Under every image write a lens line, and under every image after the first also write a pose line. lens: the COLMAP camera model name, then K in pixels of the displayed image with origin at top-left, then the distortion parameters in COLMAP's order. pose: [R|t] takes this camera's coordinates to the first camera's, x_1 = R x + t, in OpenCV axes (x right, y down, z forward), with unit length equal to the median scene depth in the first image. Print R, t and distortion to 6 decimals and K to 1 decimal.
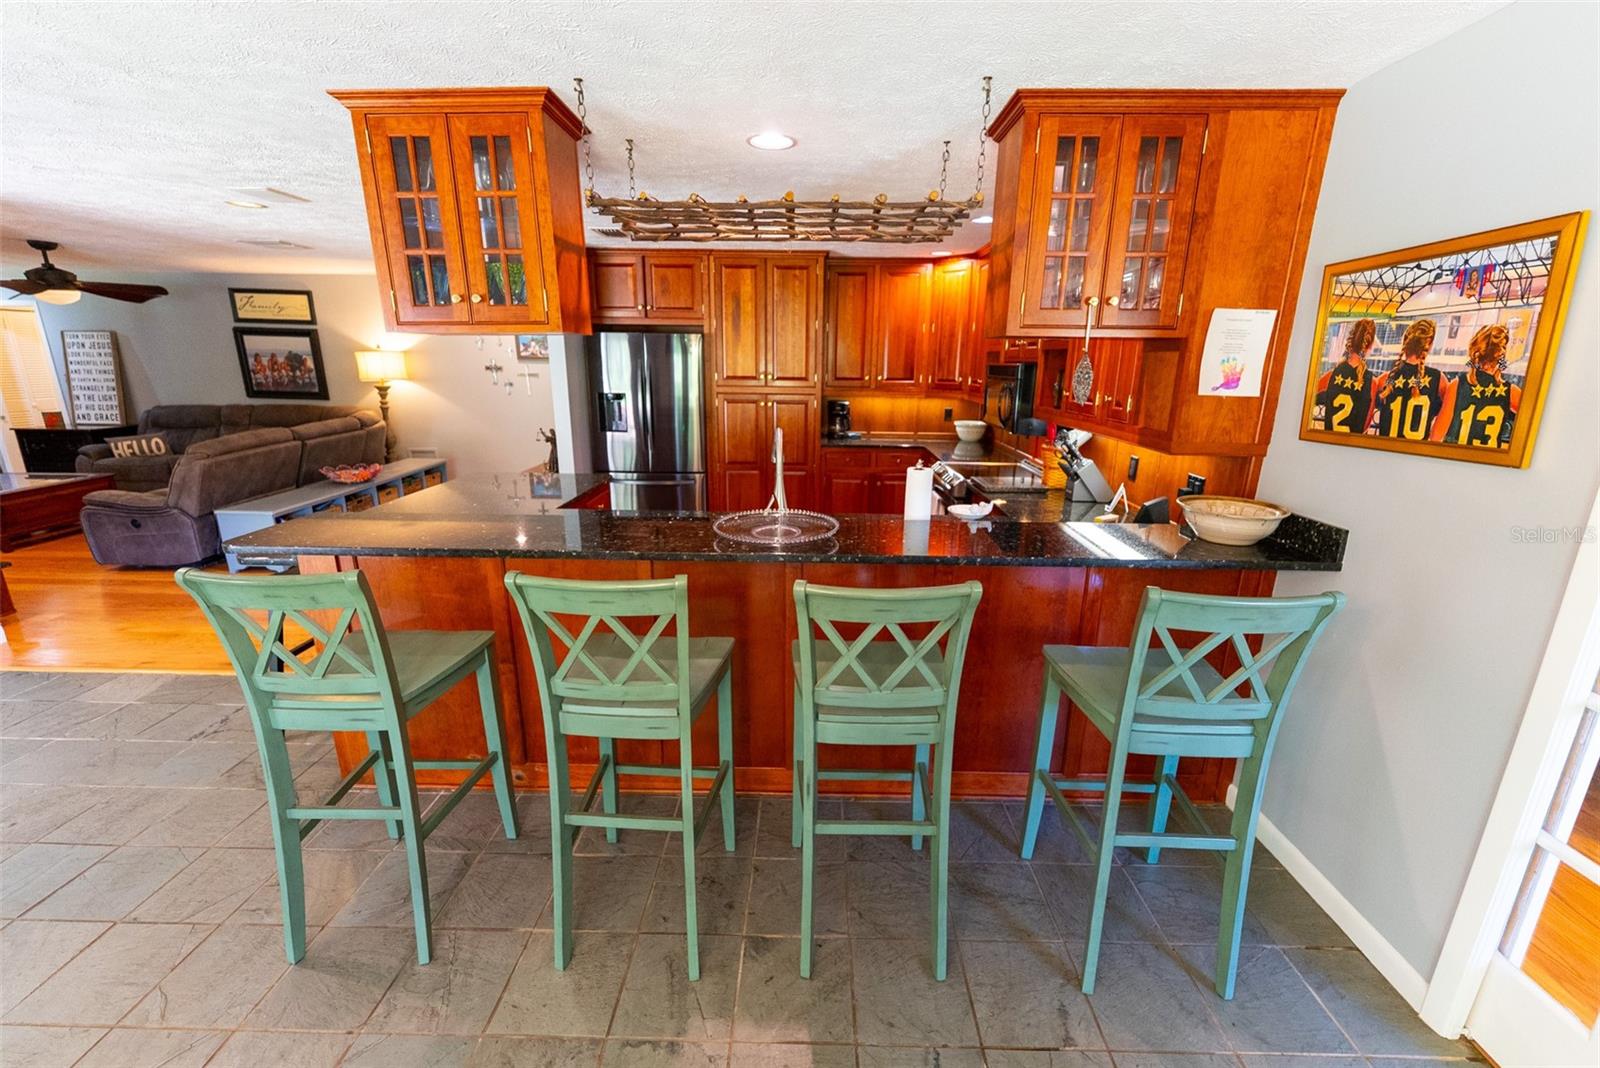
lens RADIAL K [[641.3, 0, 796.7], [0, 641.3, 530.1], [0, 0, 1]] dist [-0.002506, -0.000020]
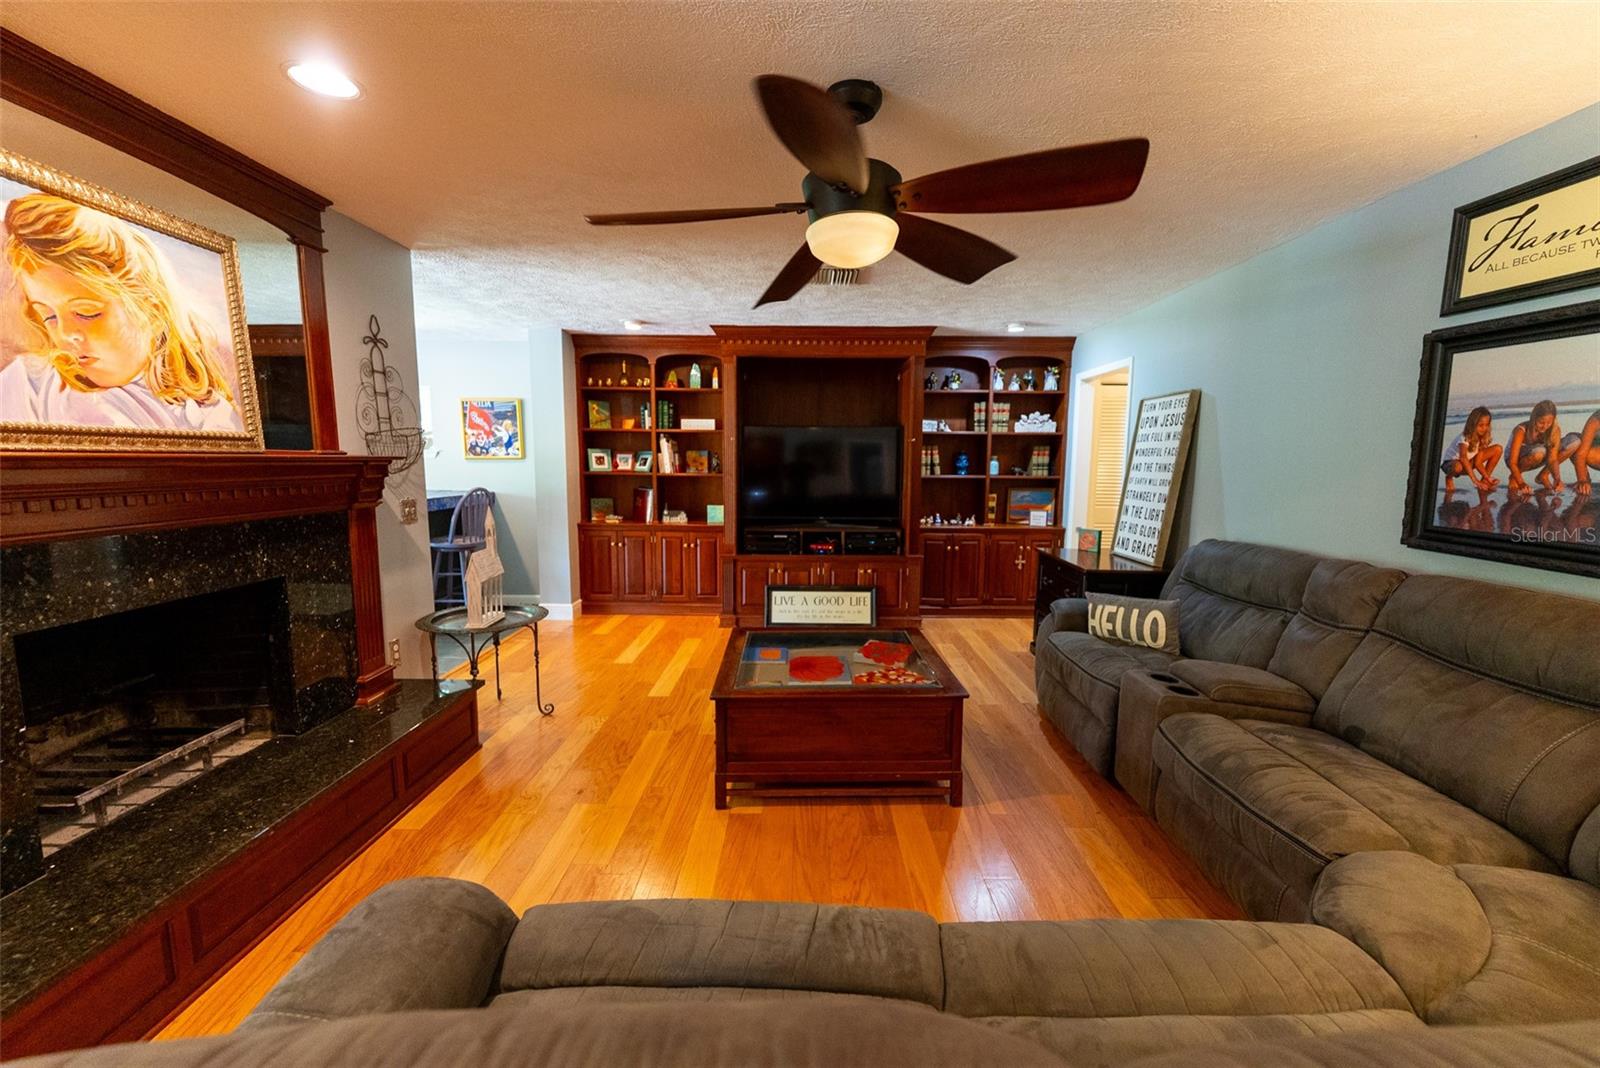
lens RADIAL K [[641.3, 0, 801.2], [0, 641.3, 537.3], [0, 0, 1]] dist [-0.002506, -0.000020]
pose [[0.011376, 0.109475, -0.993924, -0.546732], [-0.271778, 0.956909, 0.102287, -0.163828], [0.962293, 0.268963, 0.040639, 0.700903]]
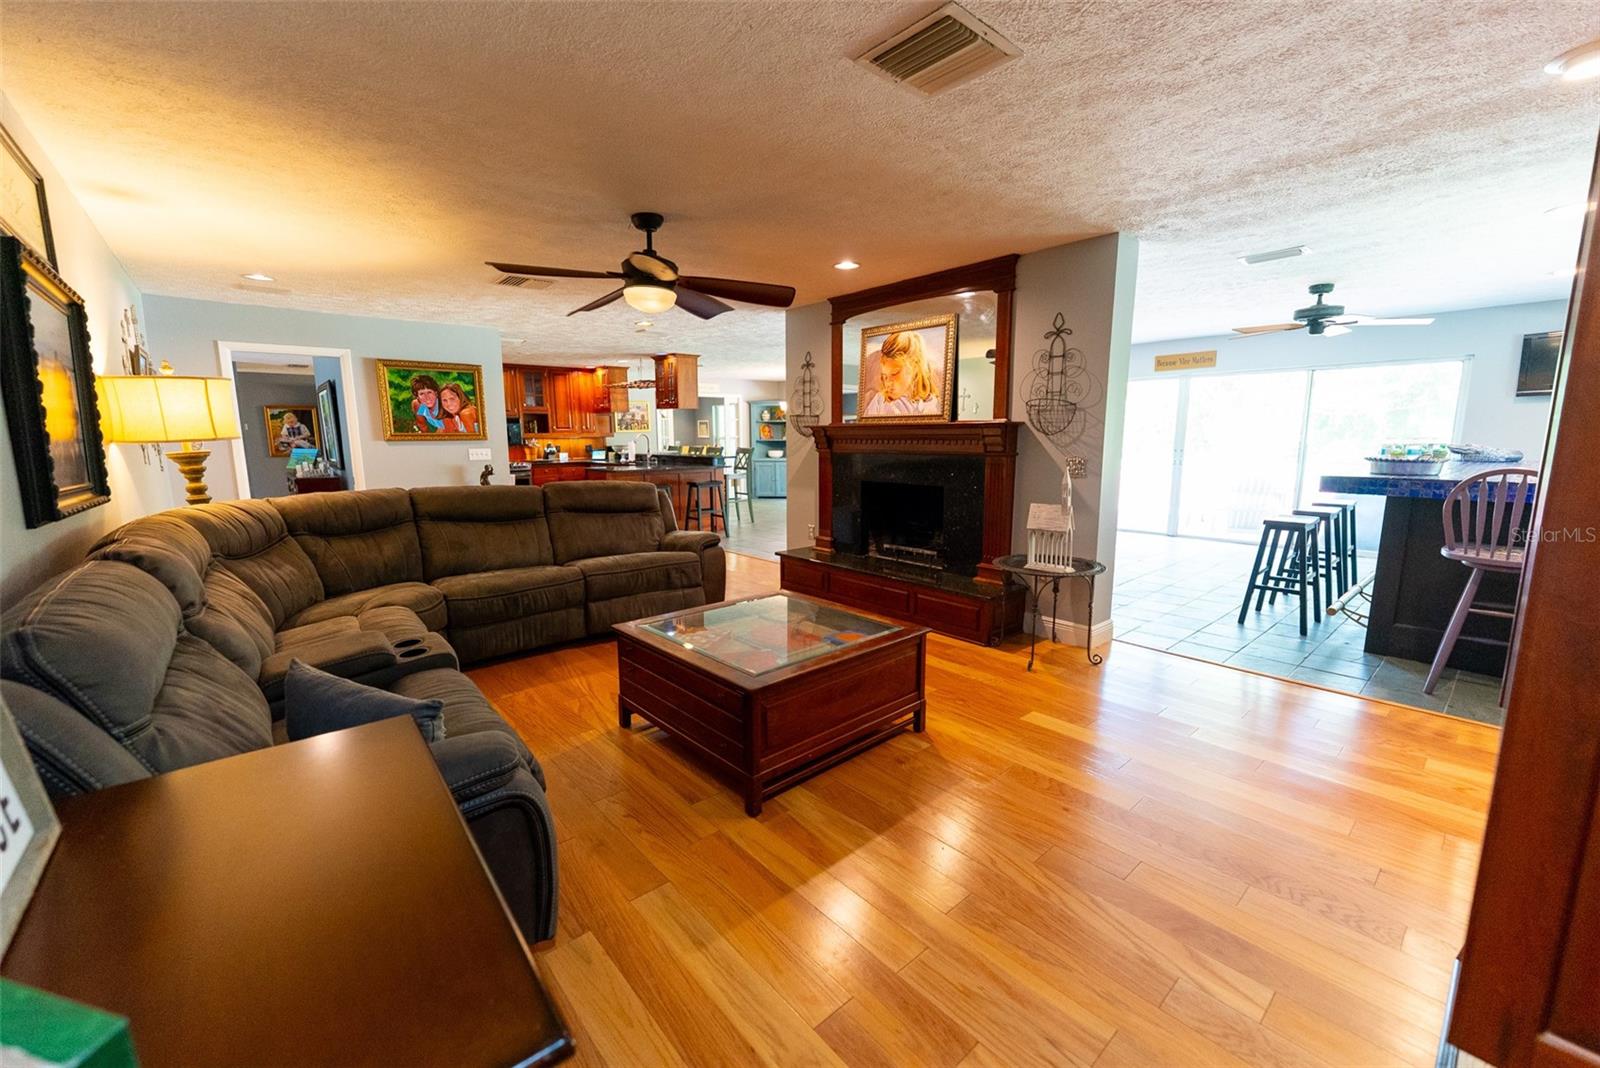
lens RADIAL K [[641.3, 0, 800.4], [0, 641.3, 533.0], [0, 0, 1]] dist [-0.002506, -0.000020]
pose [[-0.672284, -0.120012, 0.730500, -1.075844], [0.193198, 0.924133, 0.329625, -0.215685], [-0.714639, 0.362733, -0.598094, 0.895299]]
